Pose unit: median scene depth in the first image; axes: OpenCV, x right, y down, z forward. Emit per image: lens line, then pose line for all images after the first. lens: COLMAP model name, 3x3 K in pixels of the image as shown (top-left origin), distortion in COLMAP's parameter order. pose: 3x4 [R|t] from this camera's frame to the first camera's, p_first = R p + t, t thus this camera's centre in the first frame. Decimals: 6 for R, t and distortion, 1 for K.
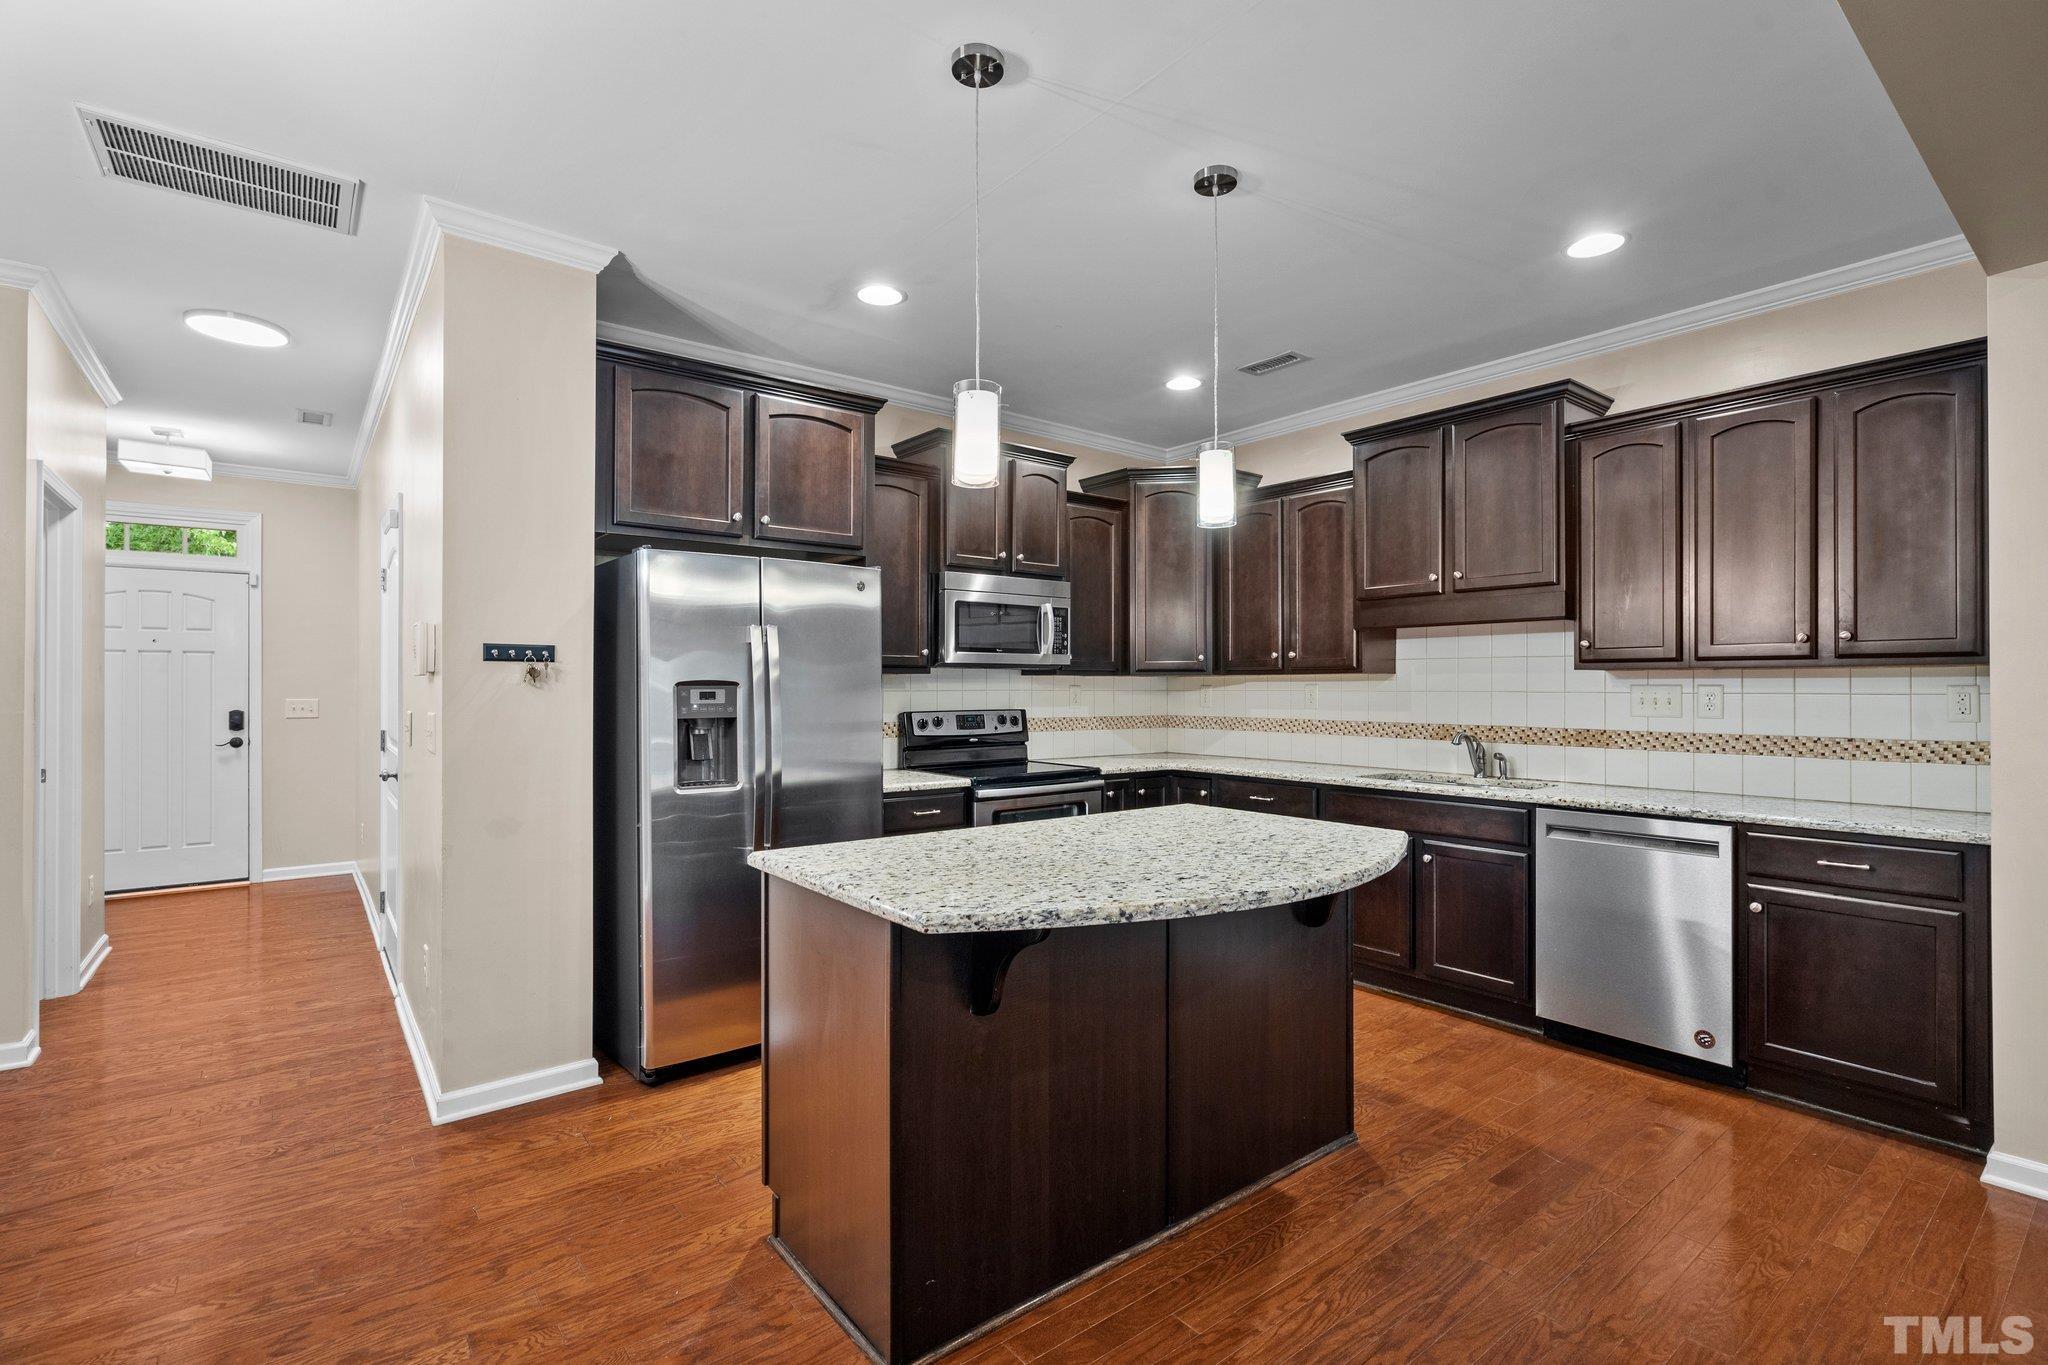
lens RADIAL K [[939.4, 0, 1024.0], [0, 939.4, 682.5], [0, 0, 1]] dist [-0.004885, -0.000233]
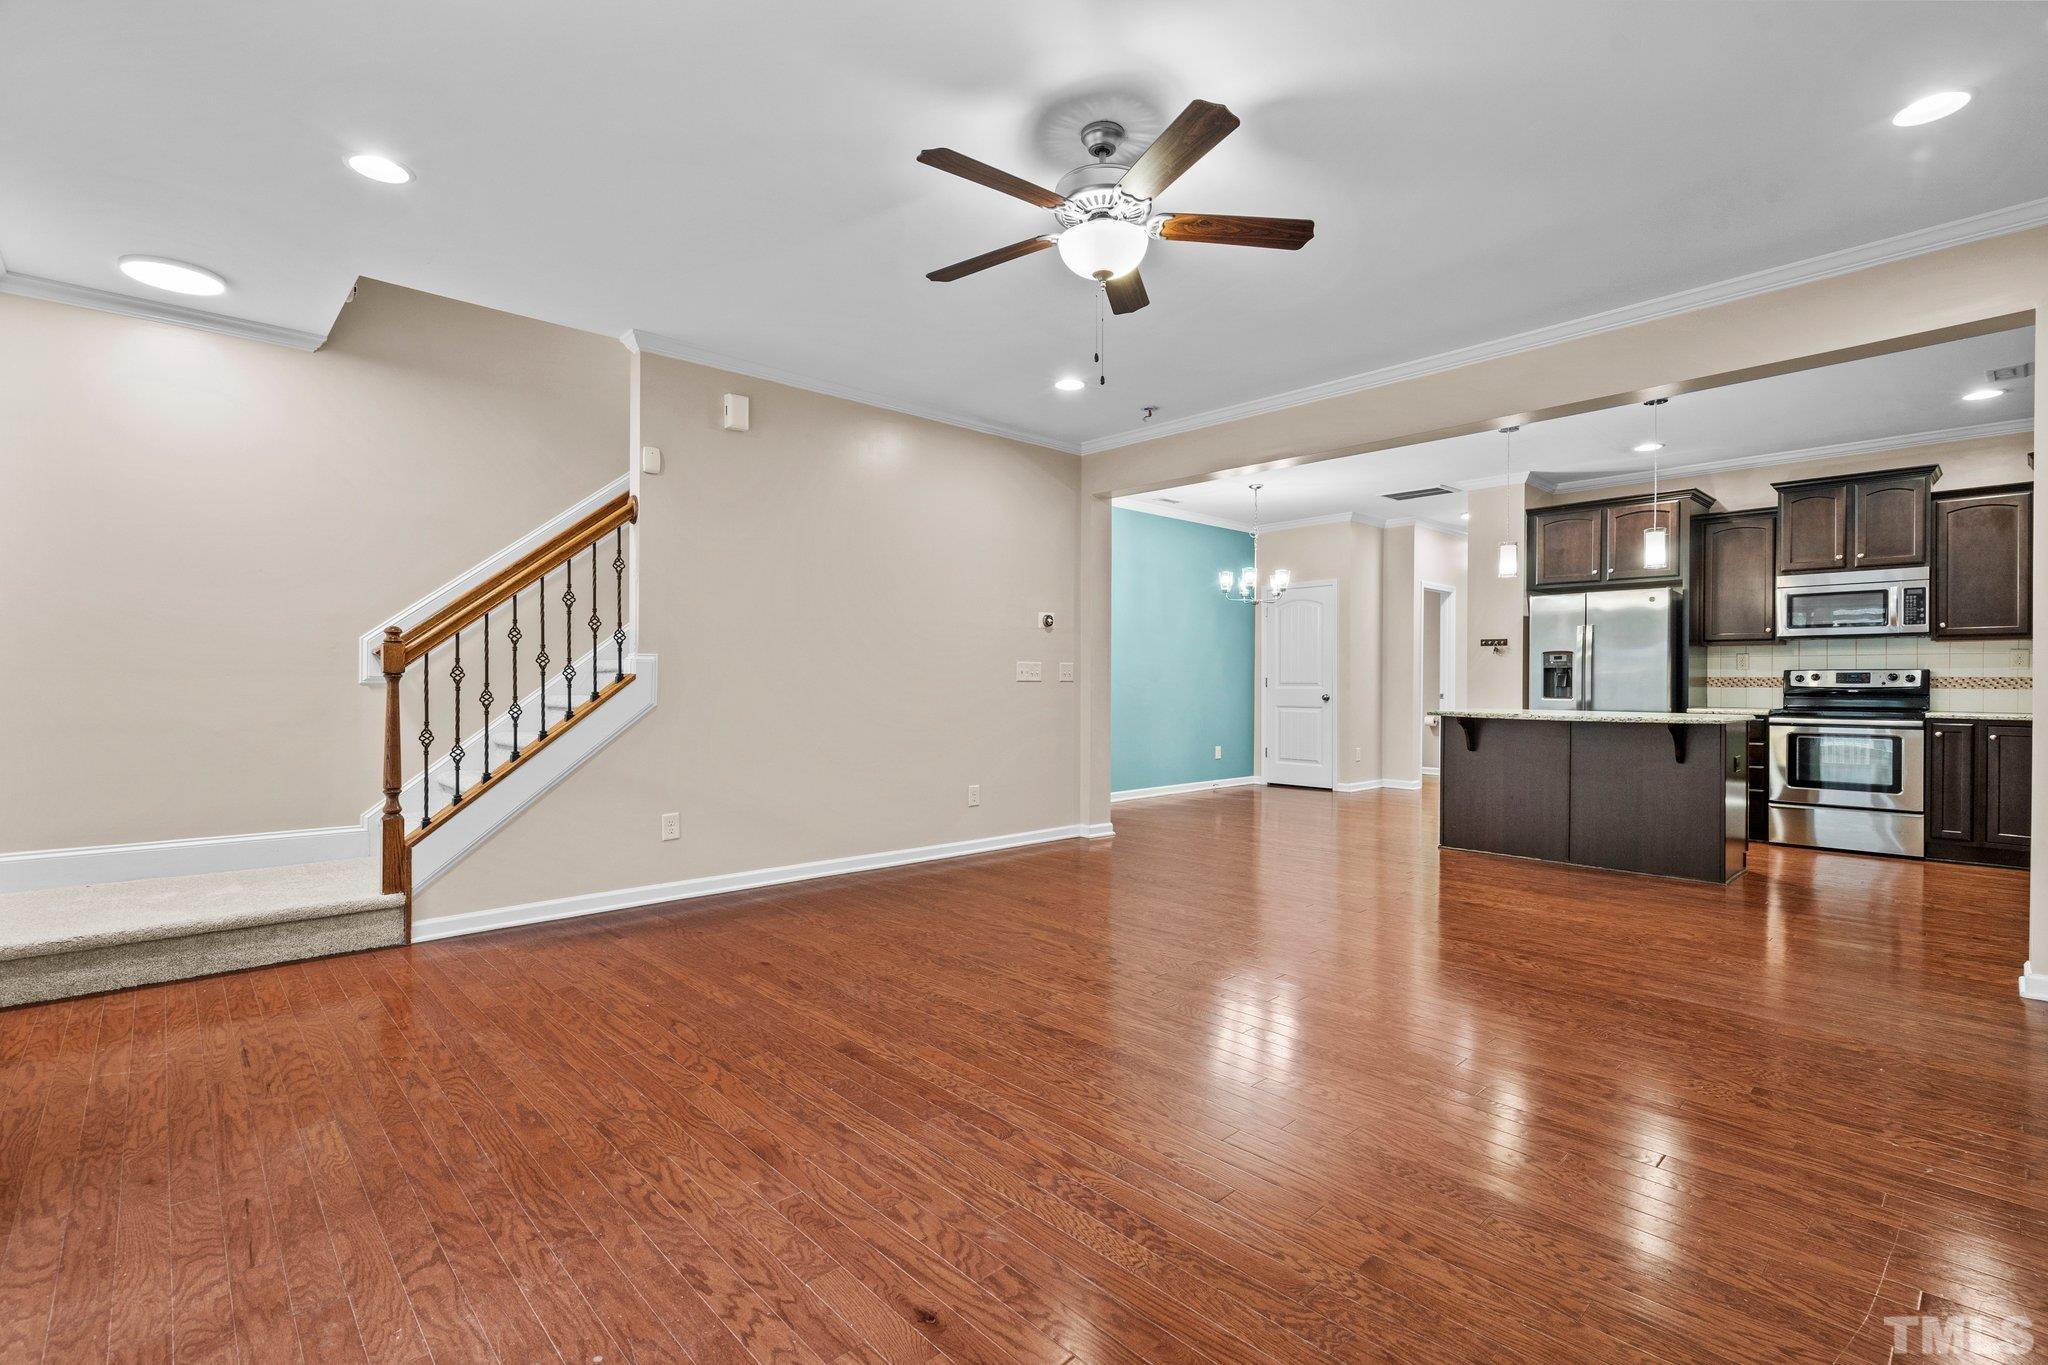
lens RADIAL K [[923.0, 0, 1024.0], [0, 923.0, 682.5], [0, 0, 1]] dist [-0.003032, -0.000305]
pose [[0.076988, 0.002085, -0.997030, 1.233686], [0.000766, 0.999997, 0.002151, 0.046992], [0.997032, -0.000929, 0.076986, -0.312331]]
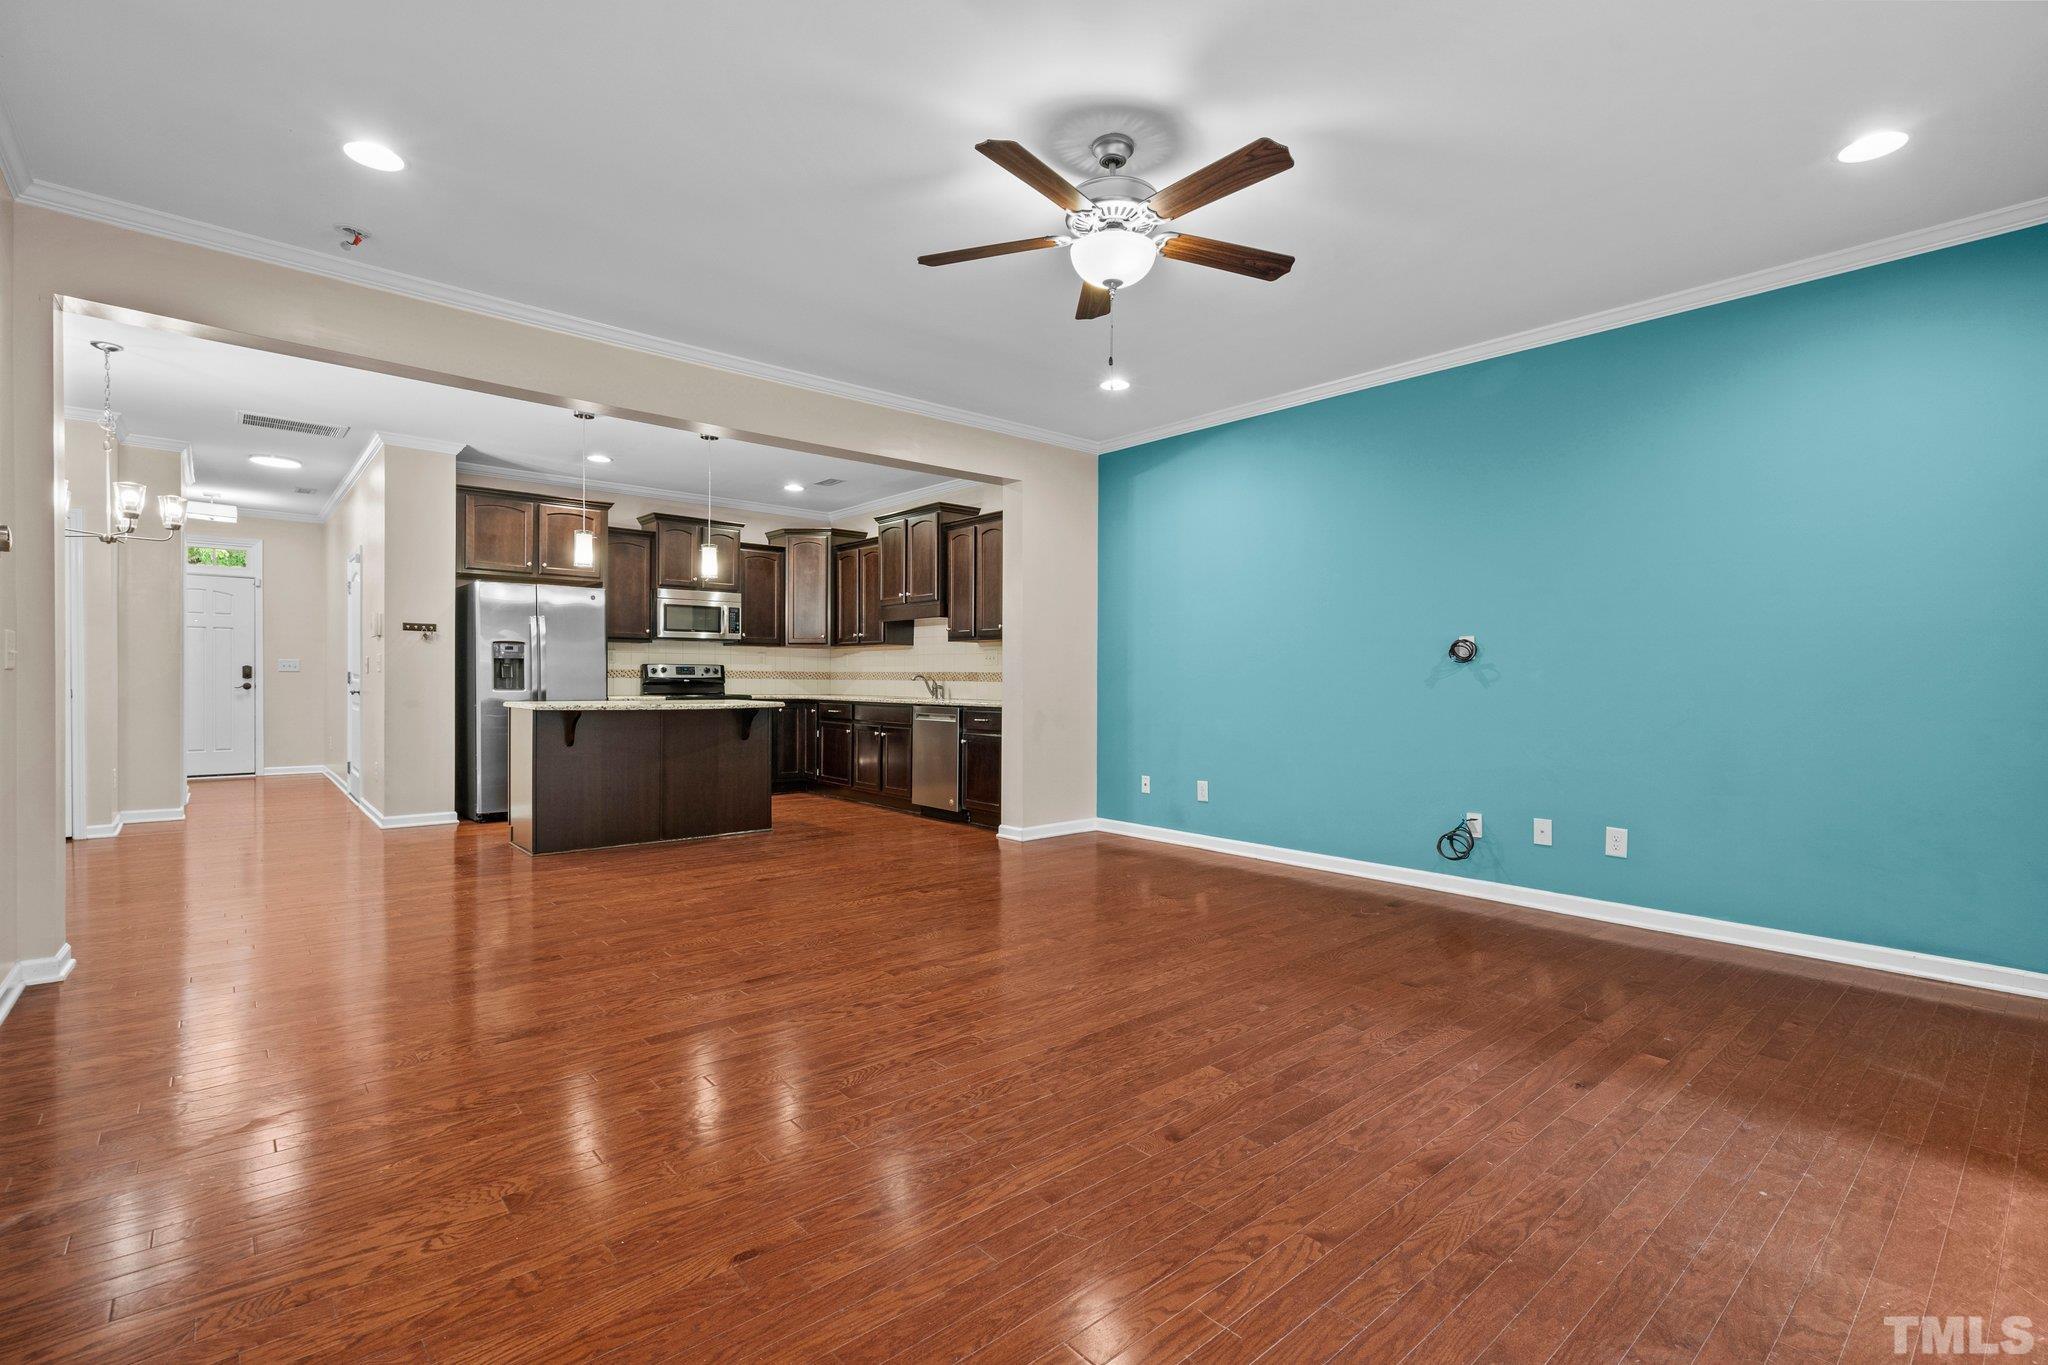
lens RADIAL K [[937.9, 0, 1016.4], [0, 937.9, 685.5], [0, 0, 1]] dist [0.002783, -0.000117]
pose [[0.999176, 0.008117, 0.039764, 0.529438], [-0.008593, 0.999893, 0.011814, 0.045797], [-0.039664, -0.012146, 0.999139, -0.861209]]
